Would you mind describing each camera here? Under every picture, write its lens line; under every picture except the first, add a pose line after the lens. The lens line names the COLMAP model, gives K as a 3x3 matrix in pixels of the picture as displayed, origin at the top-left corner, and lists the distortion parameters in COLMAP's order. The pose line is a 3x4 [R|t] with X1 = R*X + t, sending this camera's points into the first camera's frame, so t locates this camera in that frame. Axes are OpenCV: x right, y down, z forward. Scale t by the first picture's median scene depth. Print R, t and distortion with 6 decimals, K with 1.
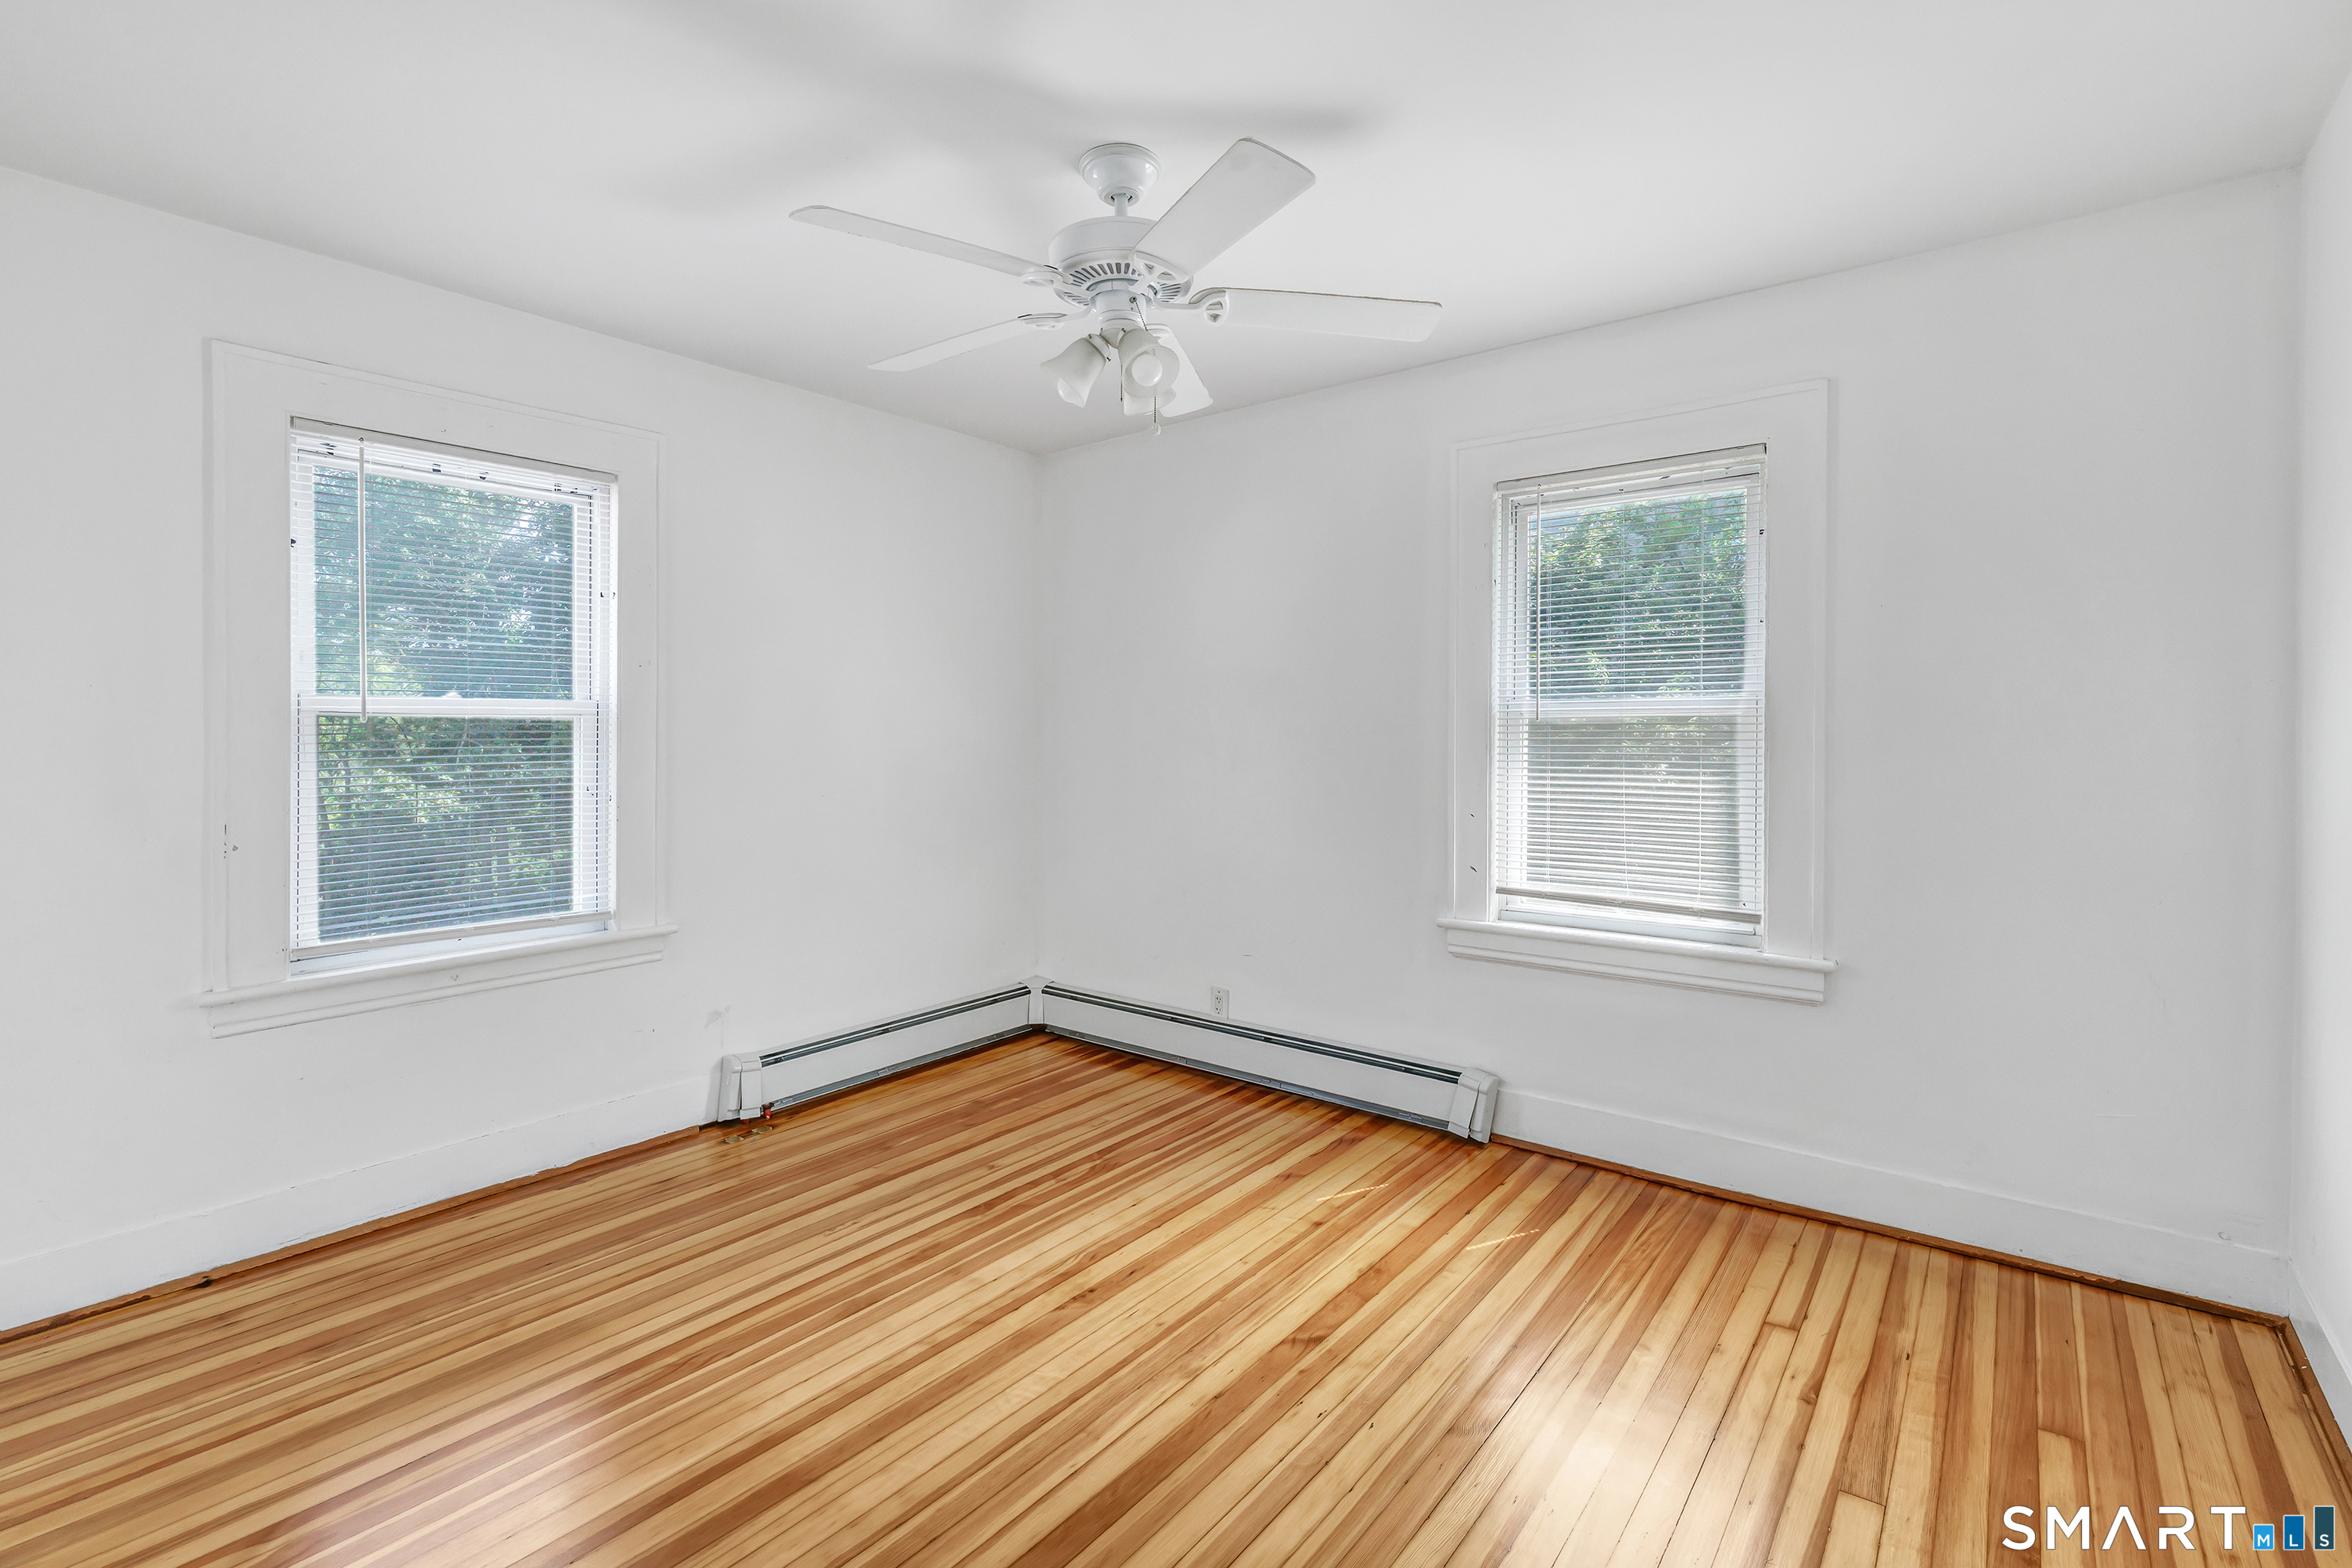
lens RADIAL K [[1067.4, 0, 1177.8], [0, 1067.4, 746.5], [0, 0, 1]] dist [0.002022, 0.000475]
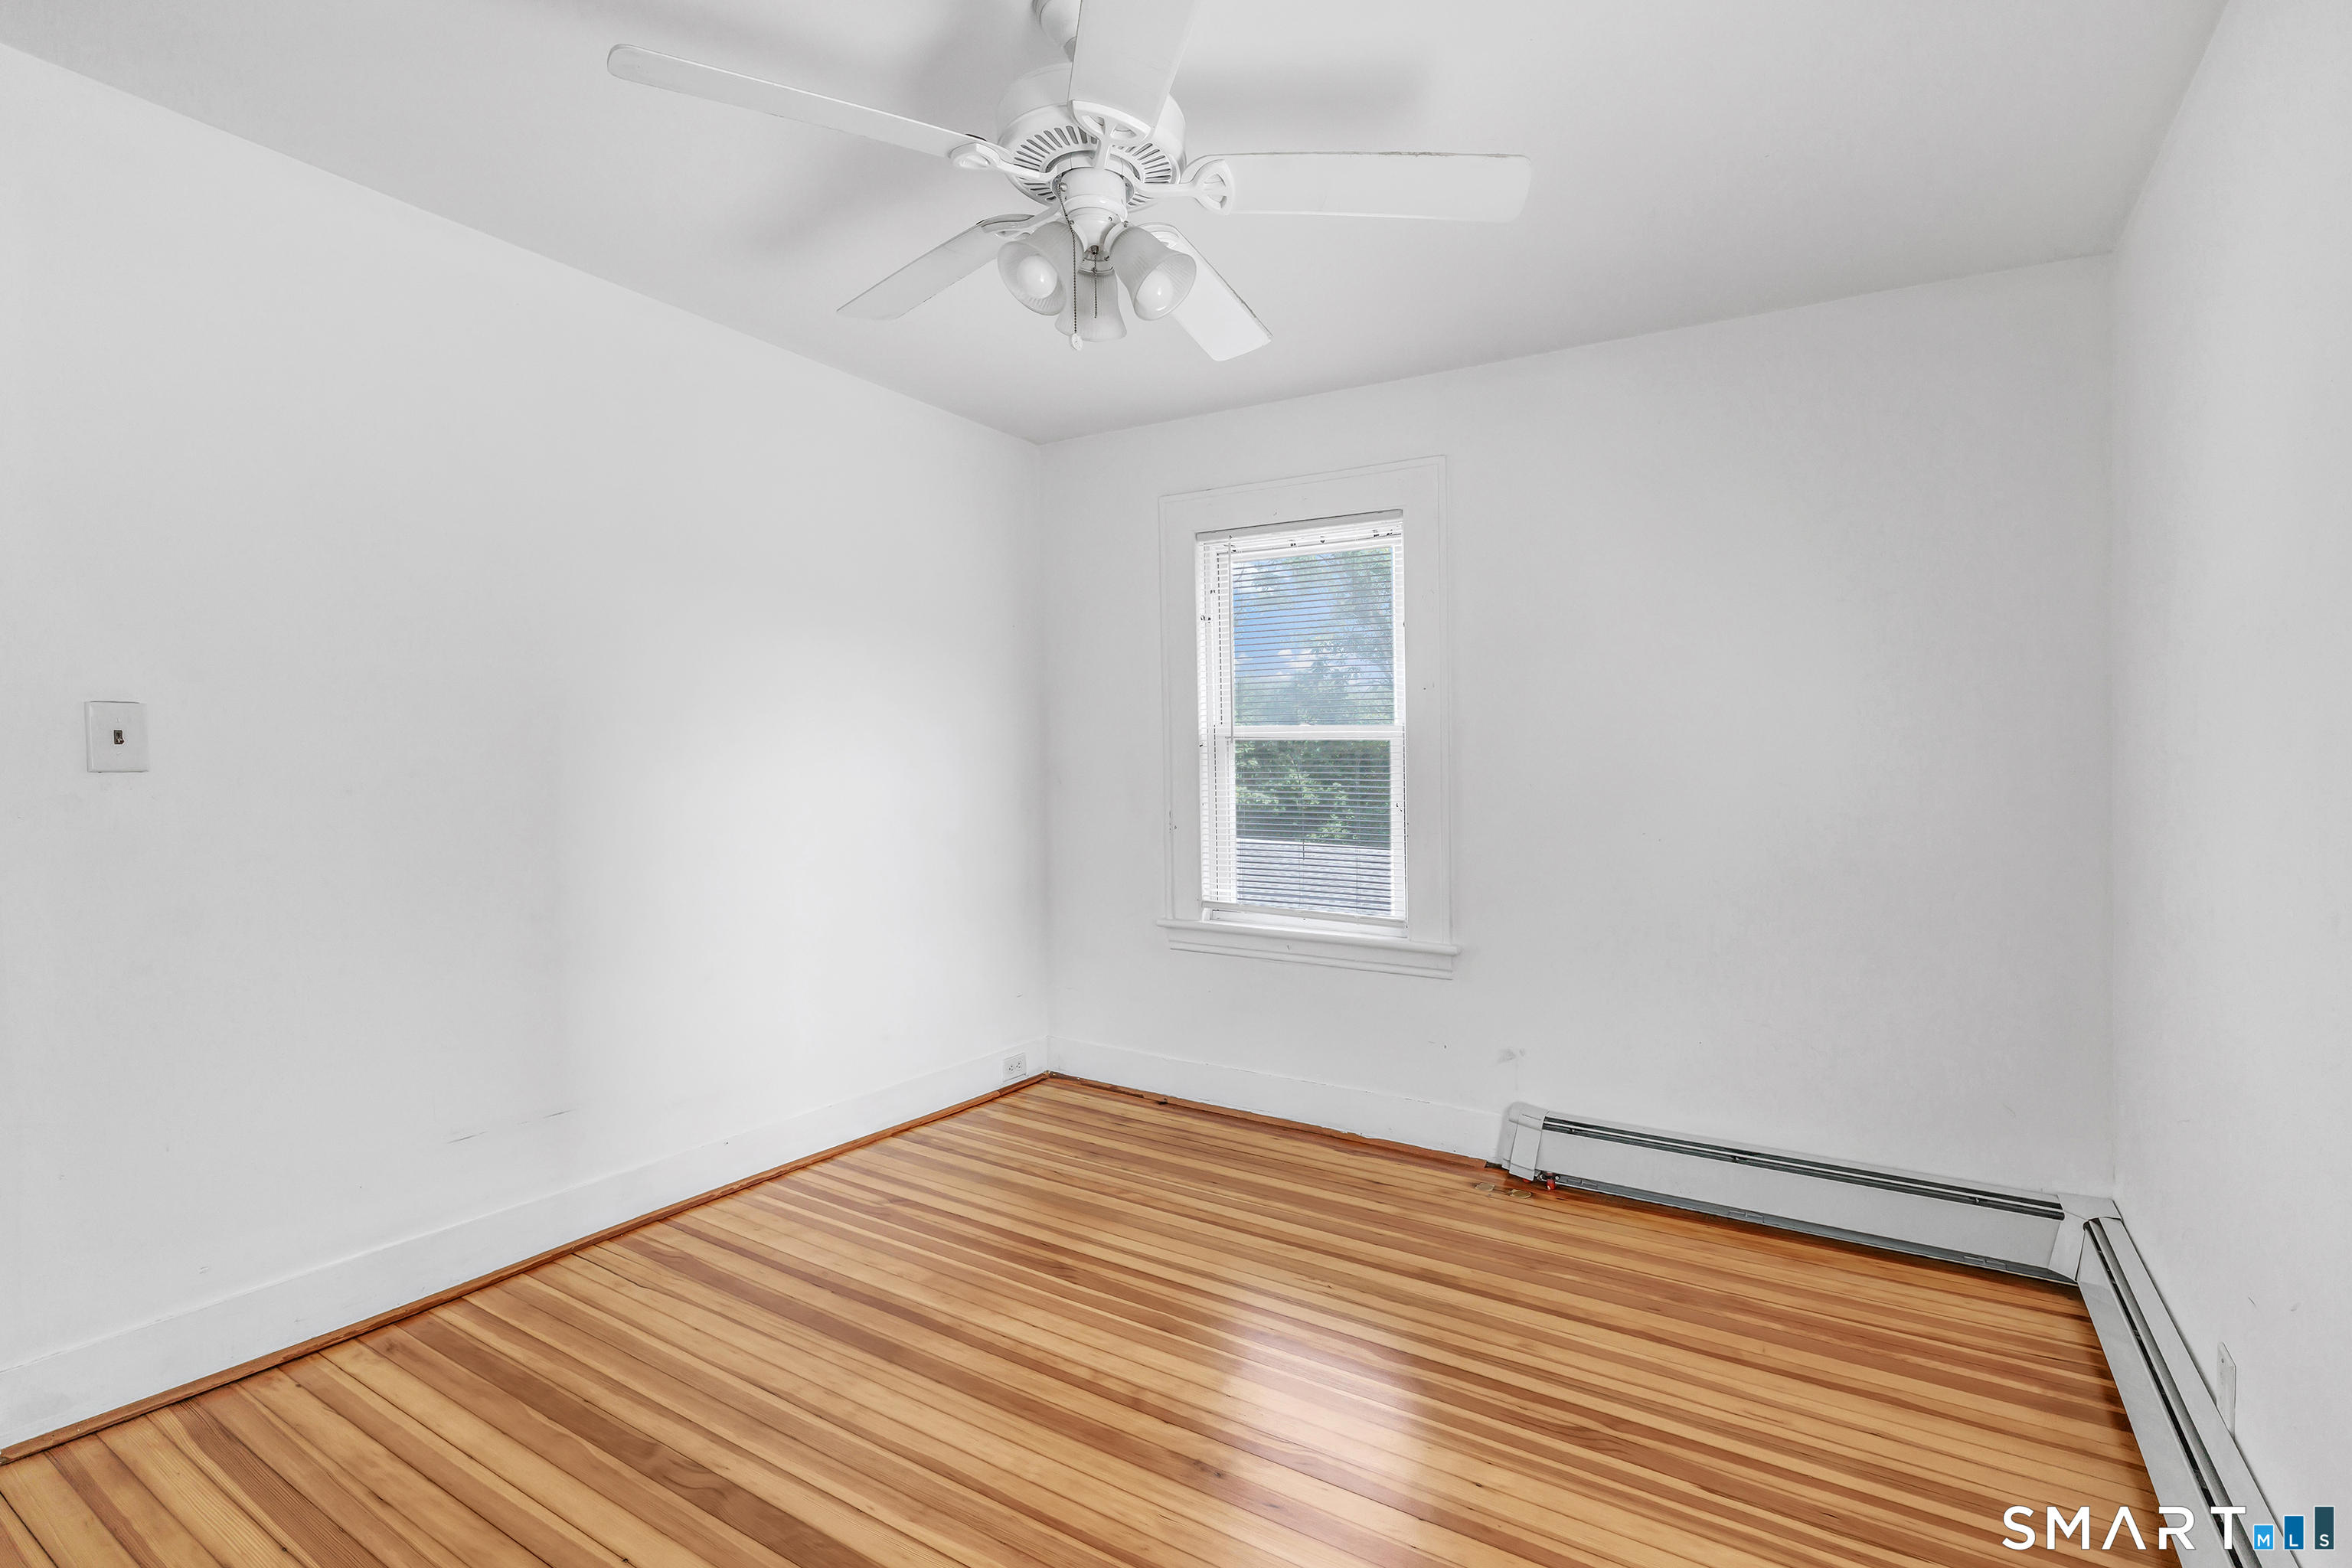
lens RADIAL K [[1077.5, 0, 1229.2], [0, 1077.5, 784.4], [0, 0, 1]] dist [0.000421, 0.000041]
pose [[0.135095, 0.024849, -0.990521, 0.539384], [-0.023726, 0.999480, 0.021838, -0.000994], [0.990548, 0.020550, 0.135615, 0.717018]]
